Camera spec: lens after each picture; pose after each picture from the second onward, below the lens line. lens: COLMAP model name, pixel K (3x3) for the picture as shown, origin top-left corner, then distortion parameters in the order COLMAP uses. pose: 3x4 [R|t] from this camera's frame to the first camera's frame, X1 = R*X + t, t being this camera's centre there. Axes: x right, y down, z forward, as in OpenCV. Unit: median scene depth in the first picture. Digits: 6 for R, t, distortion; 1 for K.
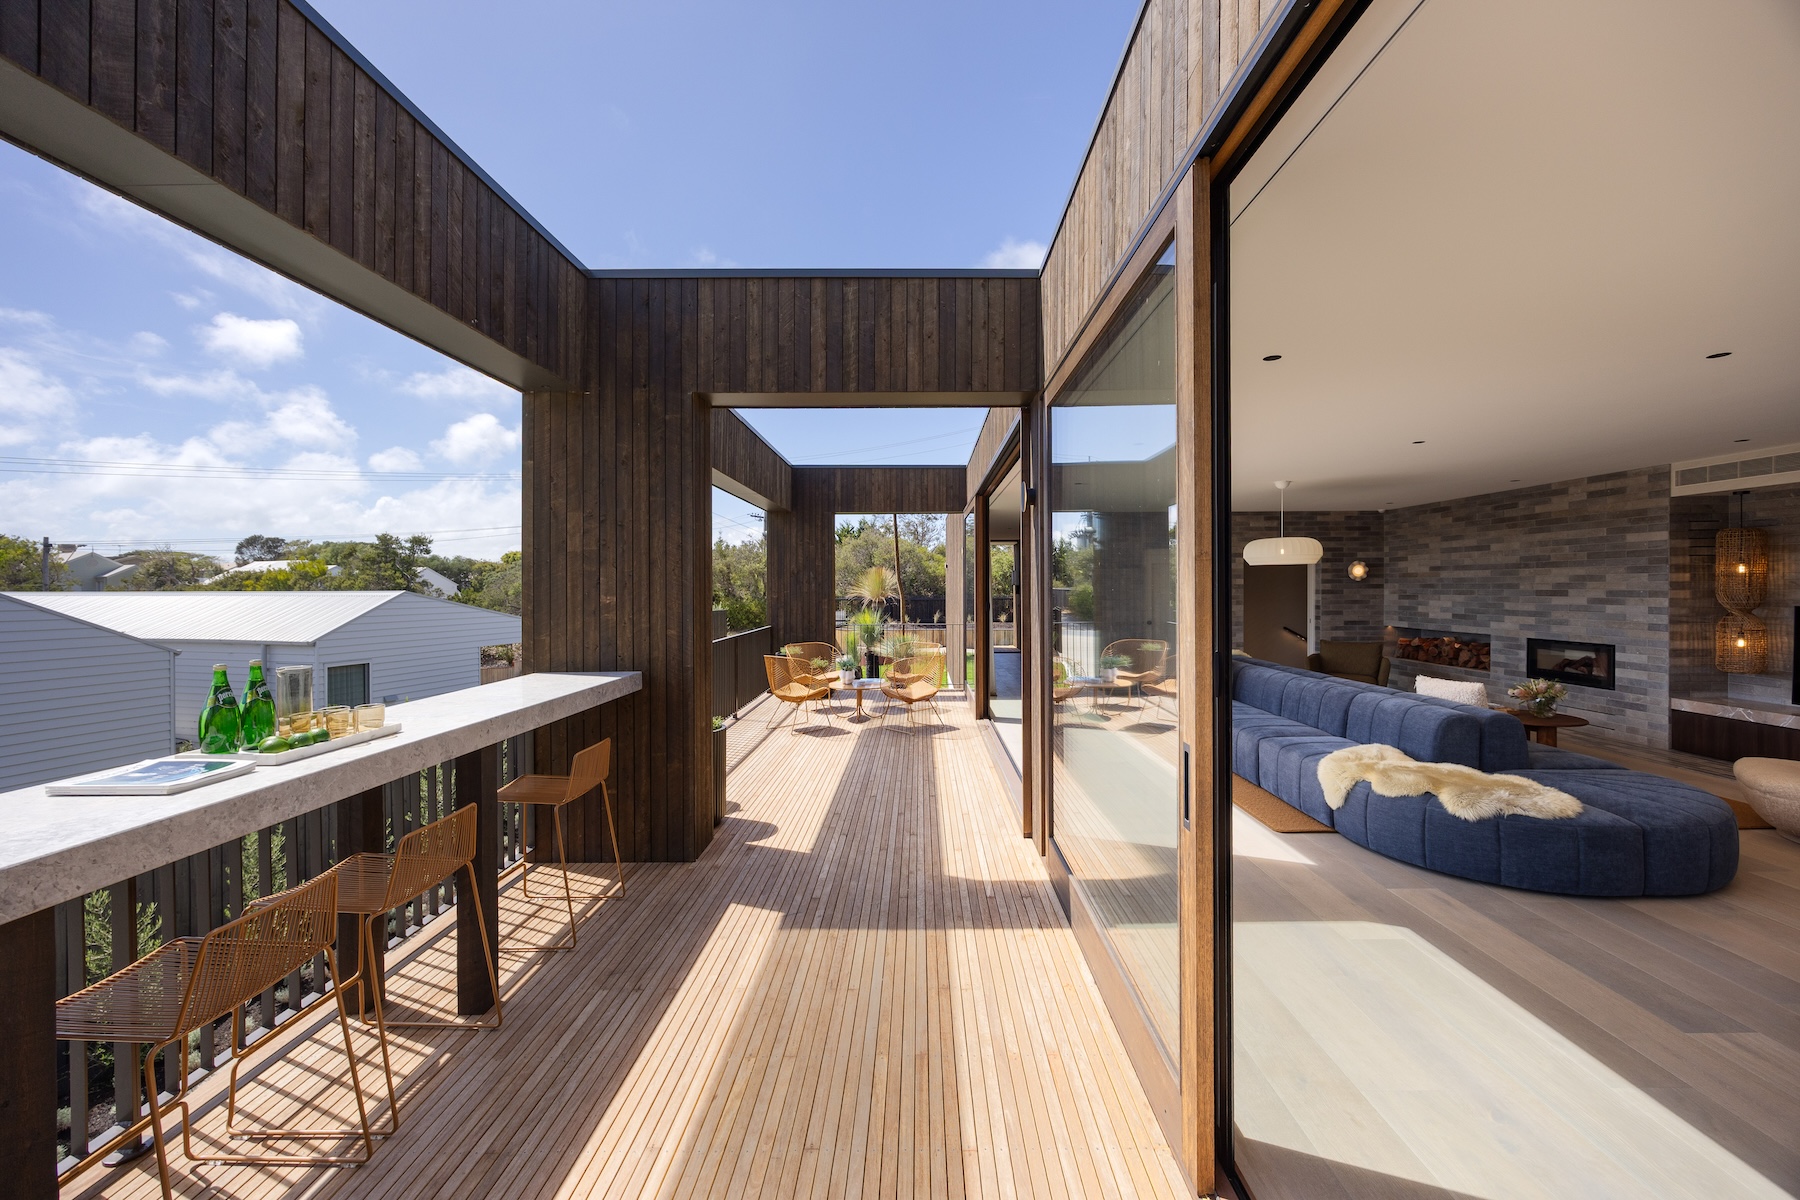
lens RADIAL K [[714.0, 0, 908.8], [0, 714.0, 590.8], [0, 0, 1]] dist [-0.000608, 0.000080]
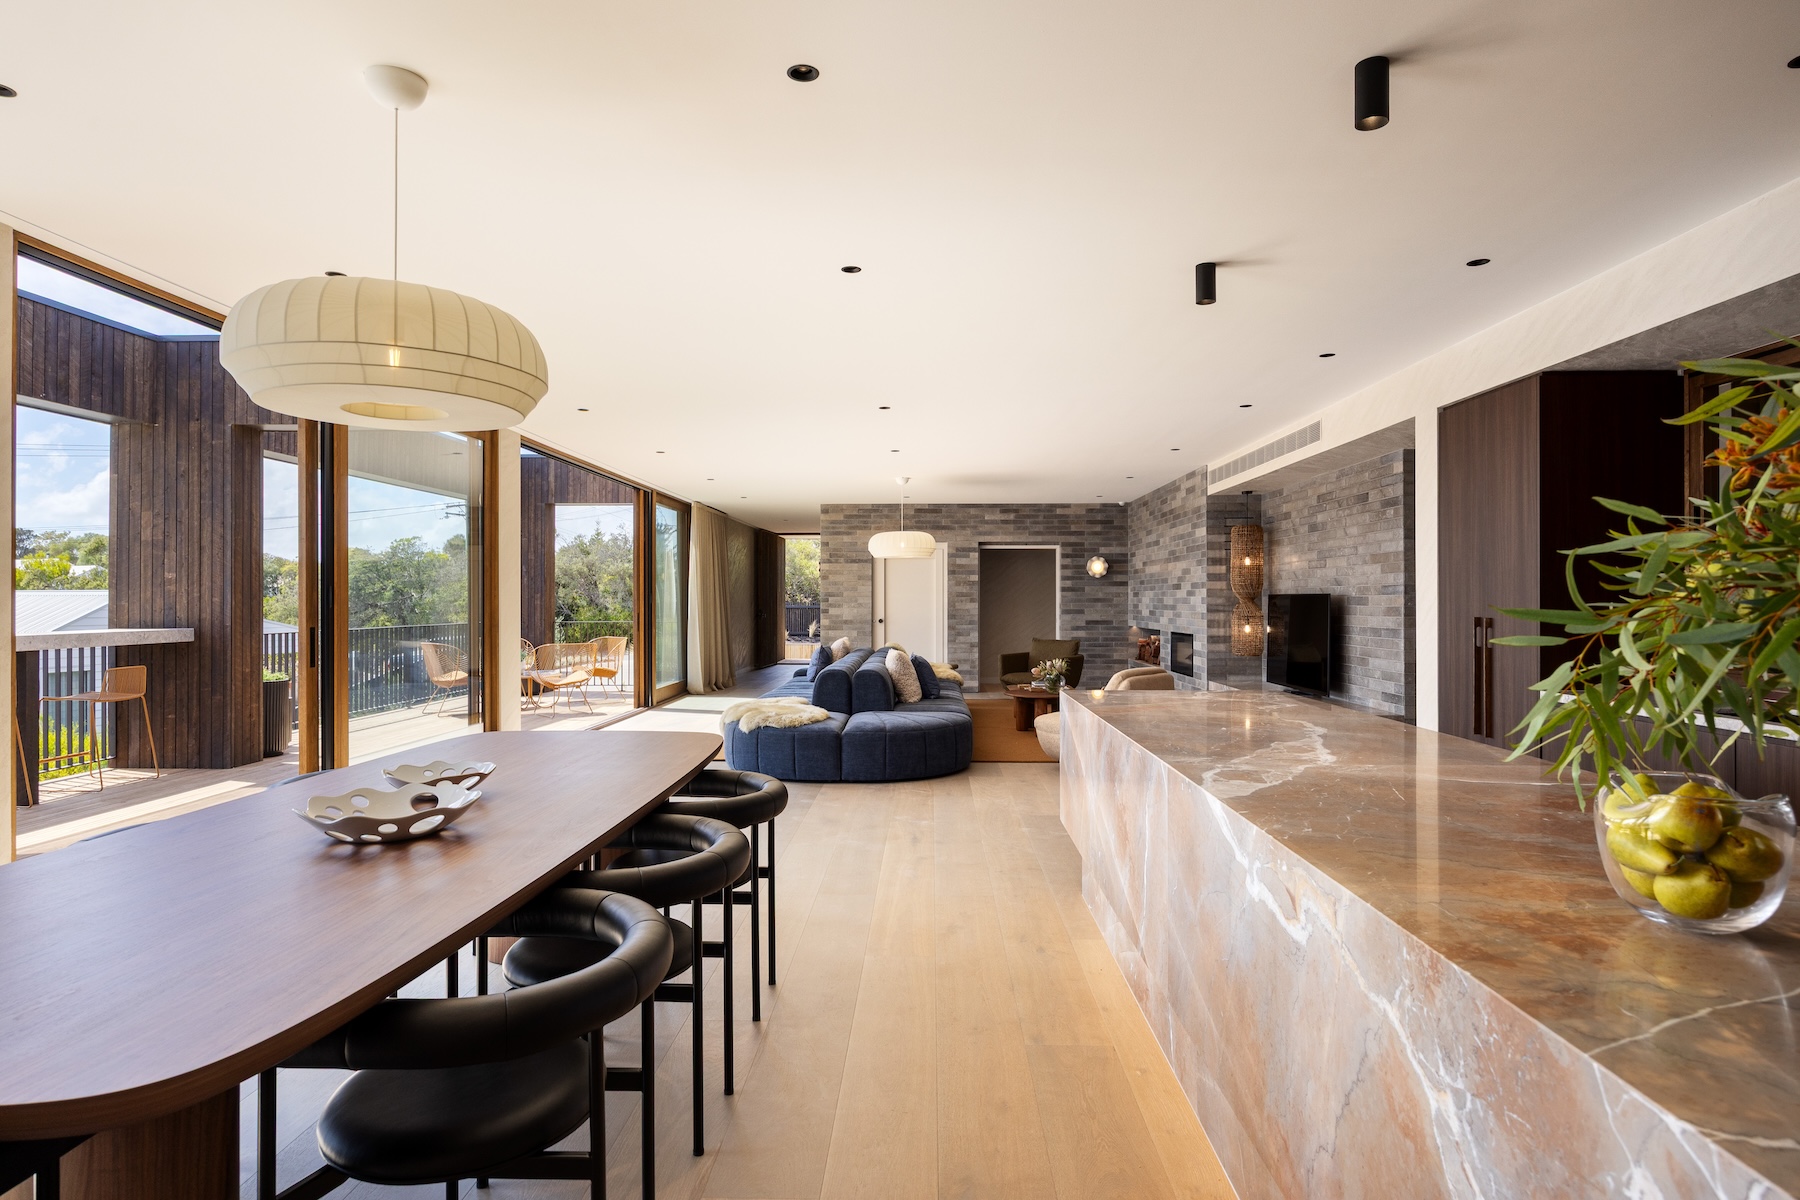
lens RADIAL K [[1035.7, 0, 896.2], [0, 1035.7, 598.5], [0, 0, 1]] dist [-0.000695, -0.000911]
pose [[0.999539, 0.005001, -0.029938, 0.591614], [-0.005239, 0.999955, -0.007894, 0.037206], [0.029897, 0.008048, 0.999521, -0.540403]]
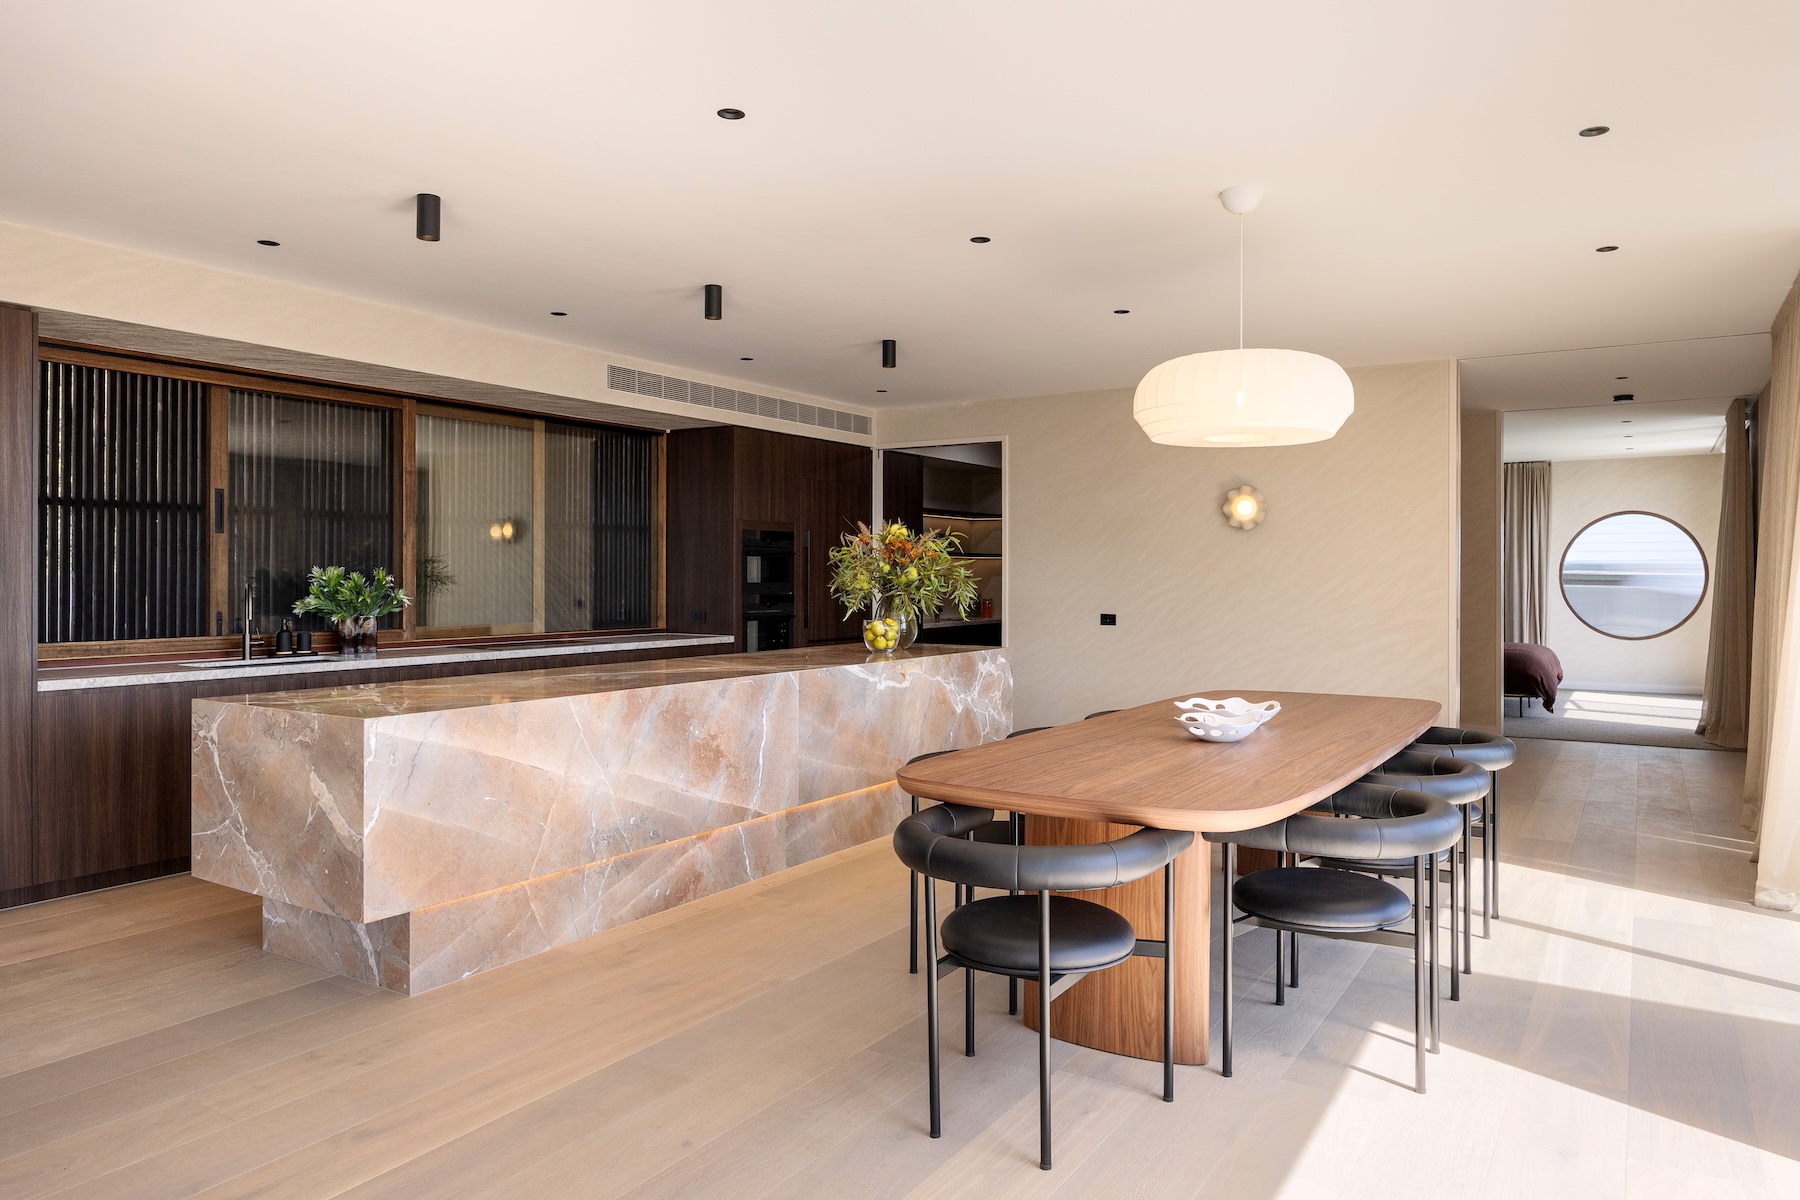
lens RADIAL K [[1183.0, 0, 900.9], [0, 1183.0, 590.5], [0, 0, 1]] dist [0.001144, 0.000287]
pose [[-0.852377, -0.006120, 0.522892, 0.236309], [0.002314, 0.999878, 0.015474, 0.028645], [-0.522923, 0.014400, -0.852258, 0.423246]]
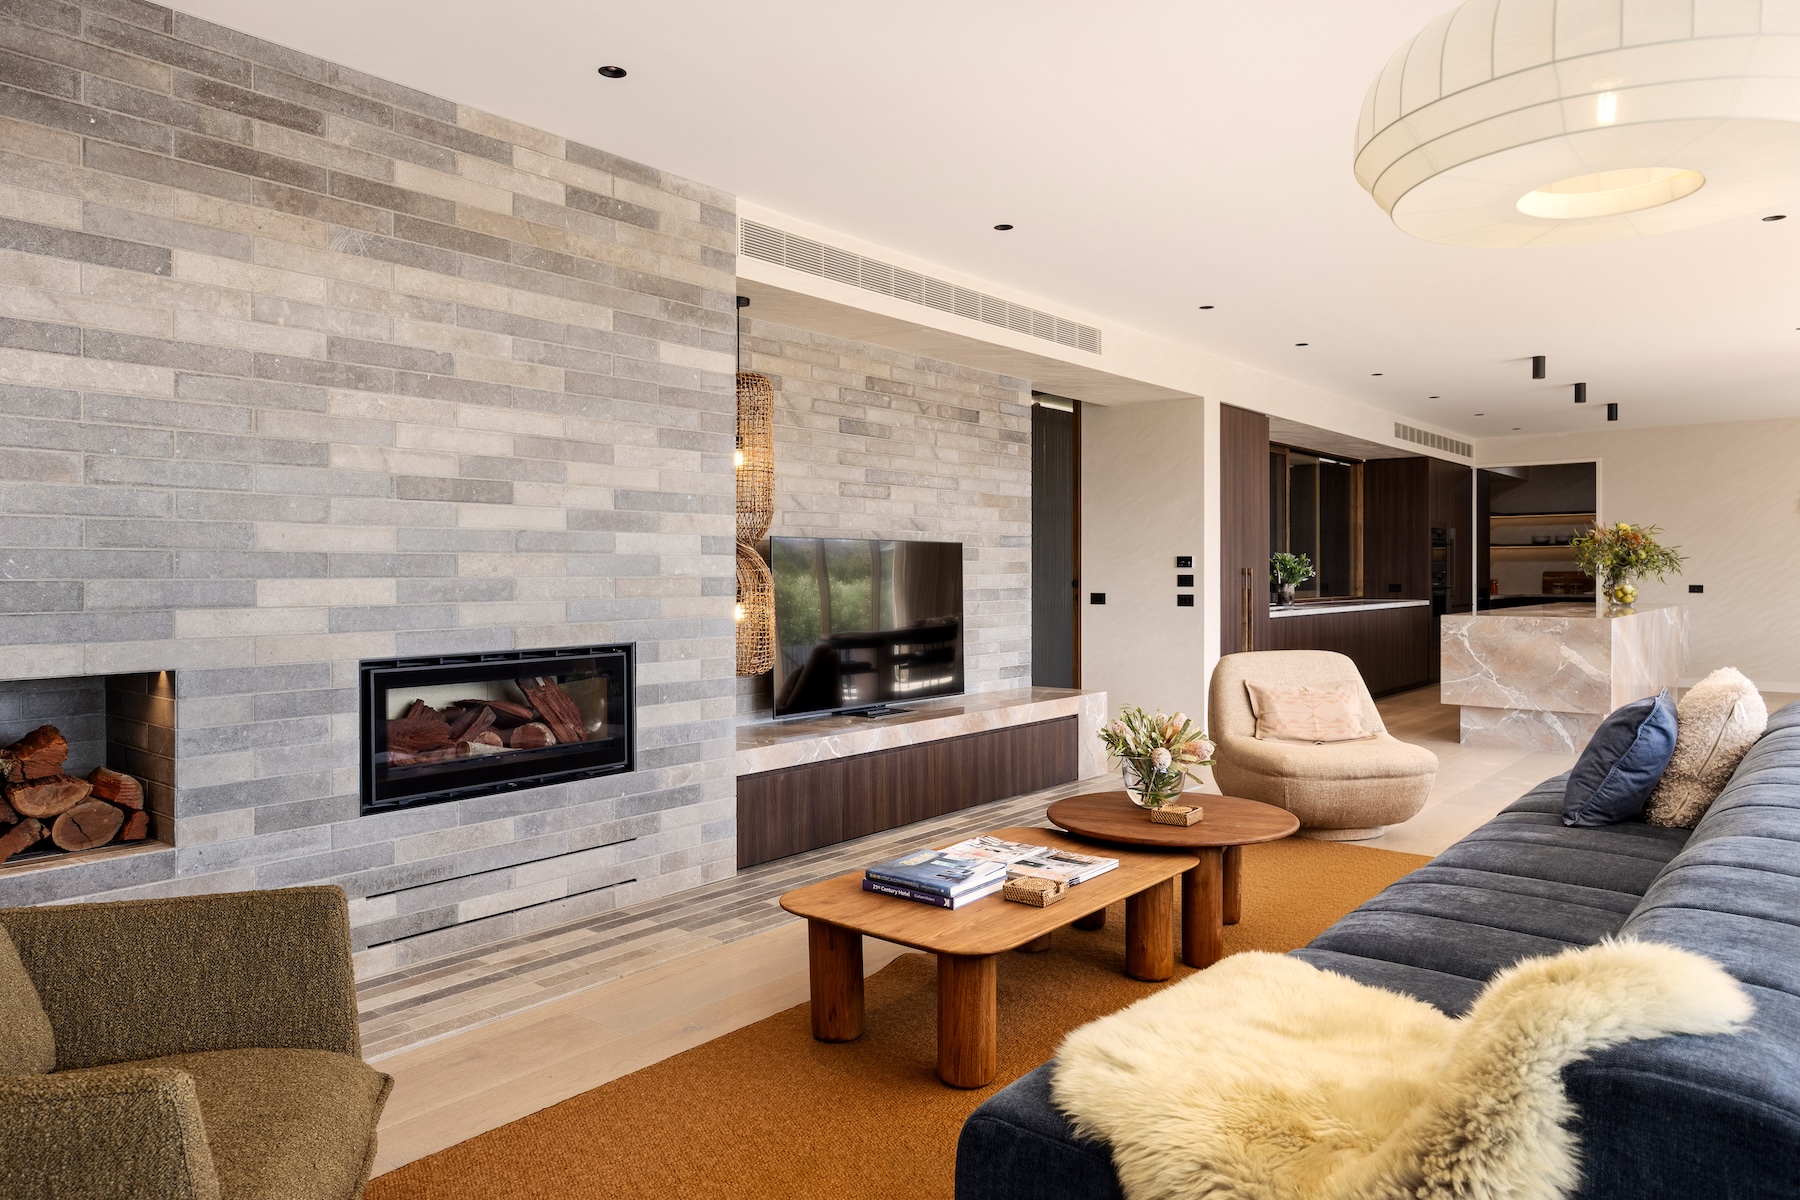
lens RADIAL K [[1183.0, 0, 864.7], [0, 1183.0, 573.0], [0, 0, 1]] dist [0.001144, 0.000287]
pose [[-0.764571, 0.003398, 0.644530, 0.514473], [0.007823, 0.999961, 0.004009, 0.038893], [-0.644492, 0.008107, -0.764568, 1.368454]]
